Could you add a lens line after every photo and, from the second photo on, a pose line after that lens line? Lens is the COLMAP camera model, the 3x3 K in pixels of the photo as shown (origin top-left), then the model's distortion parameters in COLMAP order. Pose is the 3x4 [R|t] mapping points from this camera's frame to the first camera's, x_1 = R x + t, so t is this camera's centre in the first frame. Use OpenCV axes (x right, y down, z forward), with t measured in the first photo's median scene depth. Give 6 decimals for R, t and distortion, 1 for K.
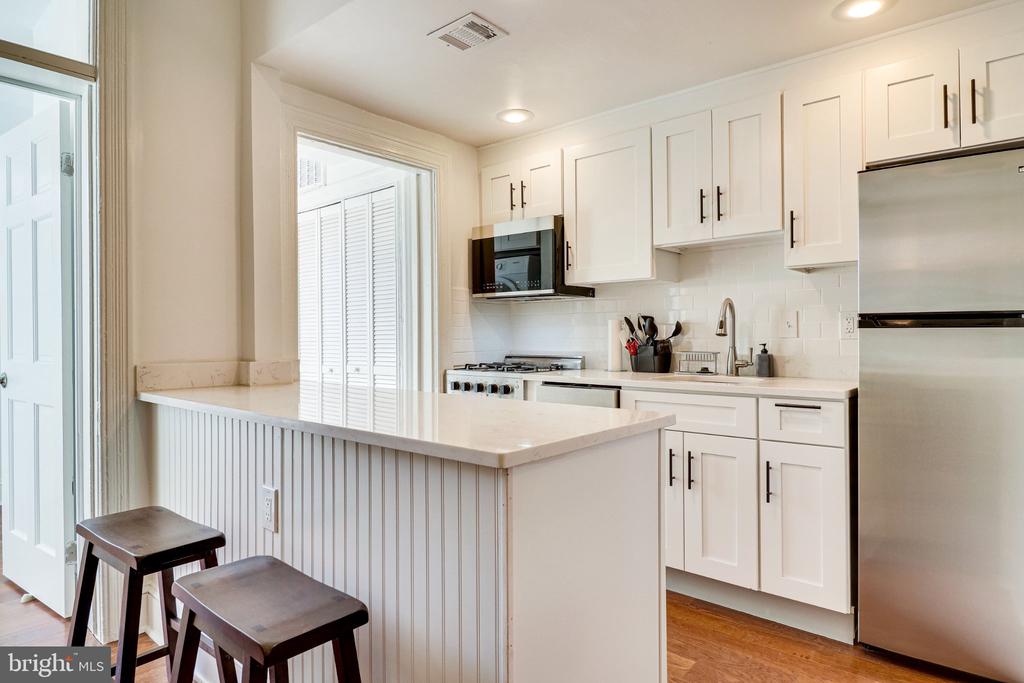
lens RADIAL K [[615.8, 0, 512.0], [0, 615.8, 341.5], [0, 0, 1]] dist [-0.015410, -0.001017]
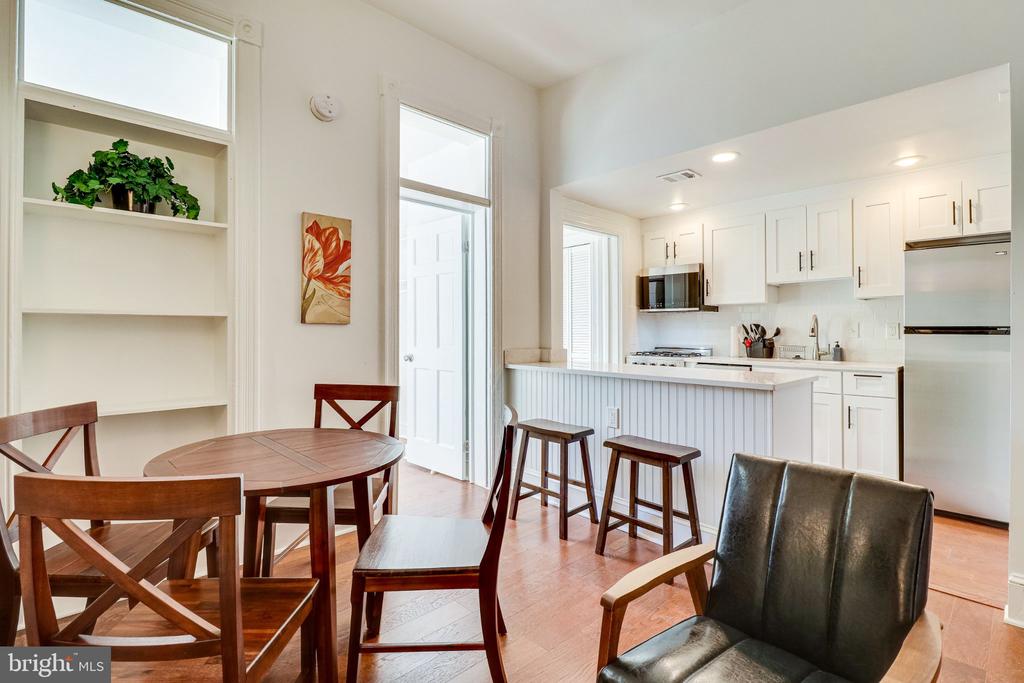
lens RADIAL K [[492.6, 0, 511.4], [0, 492.6, 331.2], [0, 0, 1]] dist [0.000456, -0.013819]
pose [[0.993743, 0.004931, -0.111581, -0.319140], [-0.005886, 0.999949, -0.008237, -0.007898], [0.111535, 0.008842, 0.993721, -0.430842]]
